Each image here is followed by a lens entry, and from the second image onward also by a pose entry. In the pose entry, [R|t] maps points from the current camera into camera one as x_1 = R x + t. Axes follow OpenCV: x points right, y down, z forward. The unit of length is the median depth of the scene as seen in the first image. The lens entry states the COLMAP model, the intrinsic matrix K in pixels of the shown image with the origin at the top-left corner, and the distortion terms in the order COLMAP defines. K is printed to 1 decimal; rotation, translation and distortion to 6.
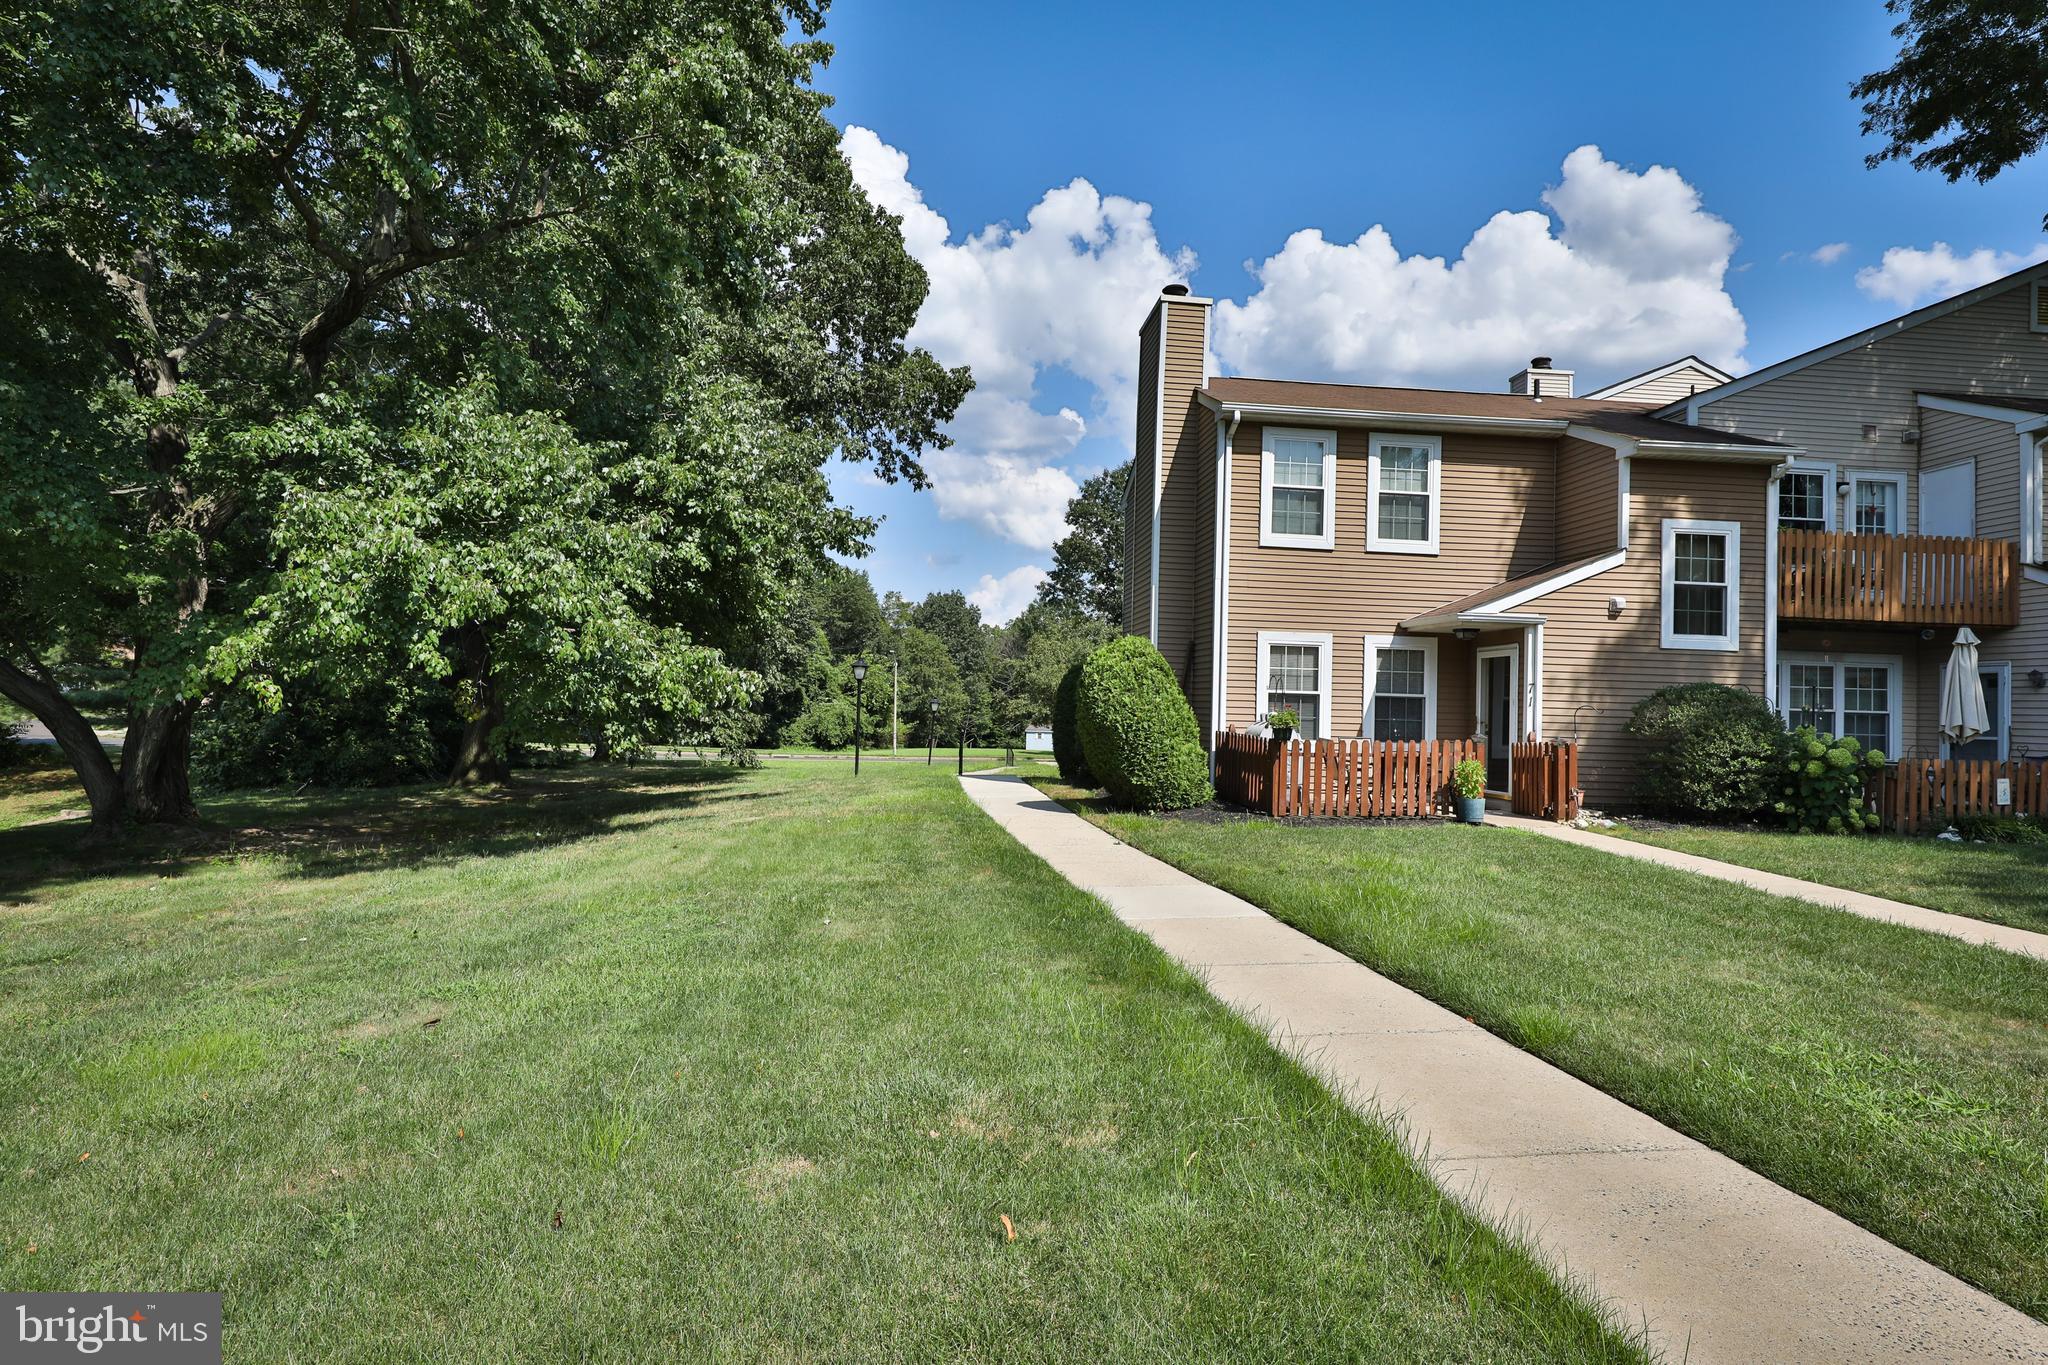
lens RADIAL K [[1085.4, 0, 1026.7], [0, 1085.4, 683.3], [0, 0, 1]] dist [-0.018615, 0.000536]
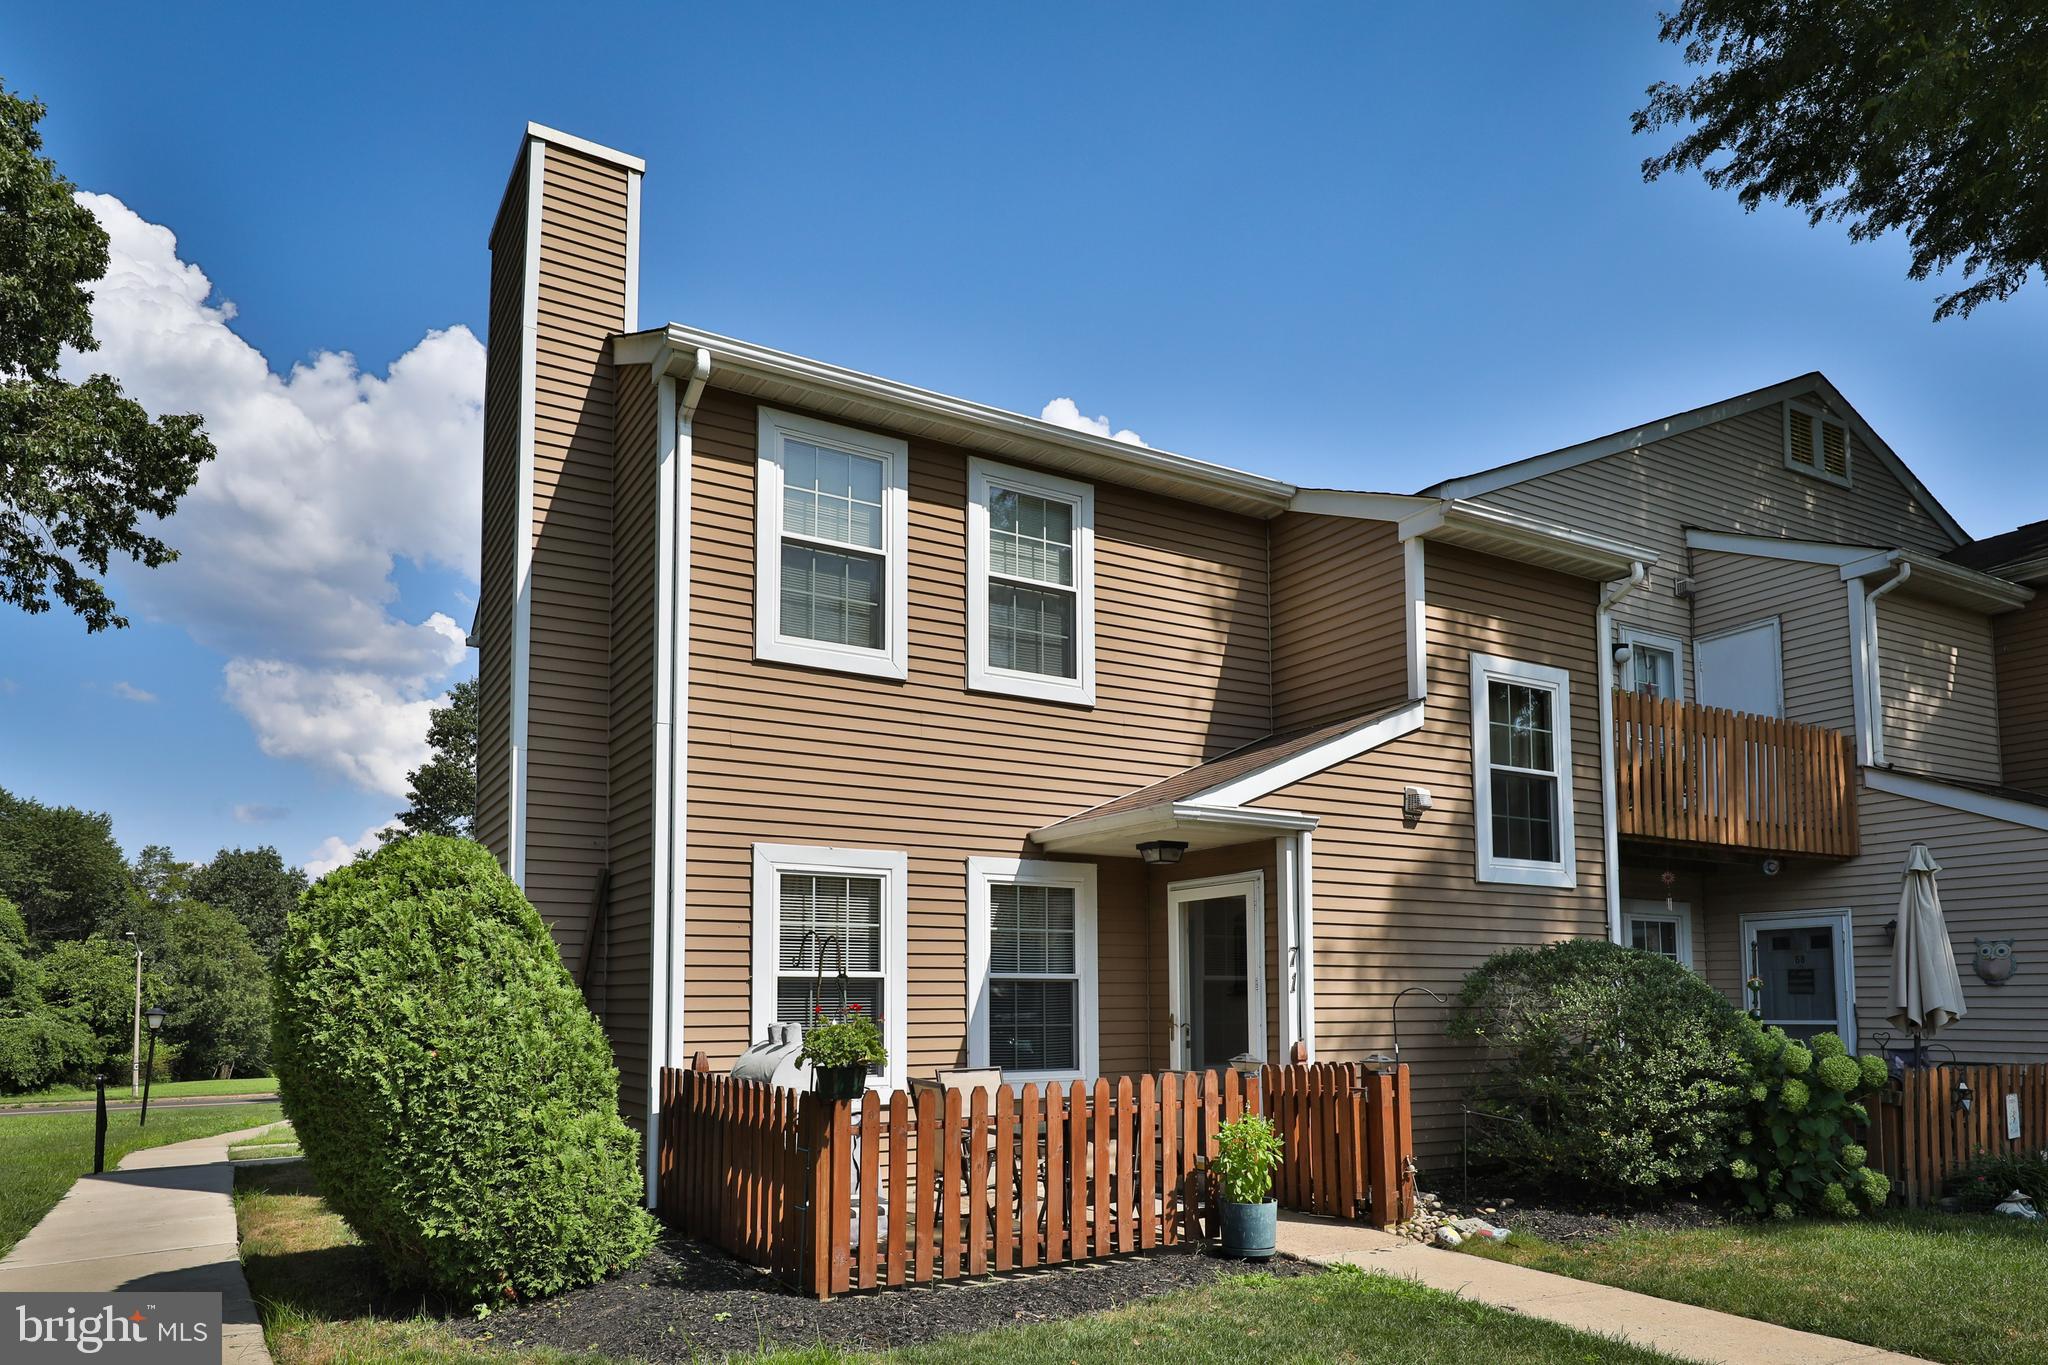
lens RADIAL K [[1294.1, 0, 1026.6], [0, 1294.1, 906.1], [0, 0, 1]] dist [0.031228, -0.004563]
pose [[0.899434, 0.003078, 0.437045, 0.077574], [0.019522, 0.998694, -0.047210, 0.006570], [-0.436620, 0.050995, 0.898200, 0.457782]]
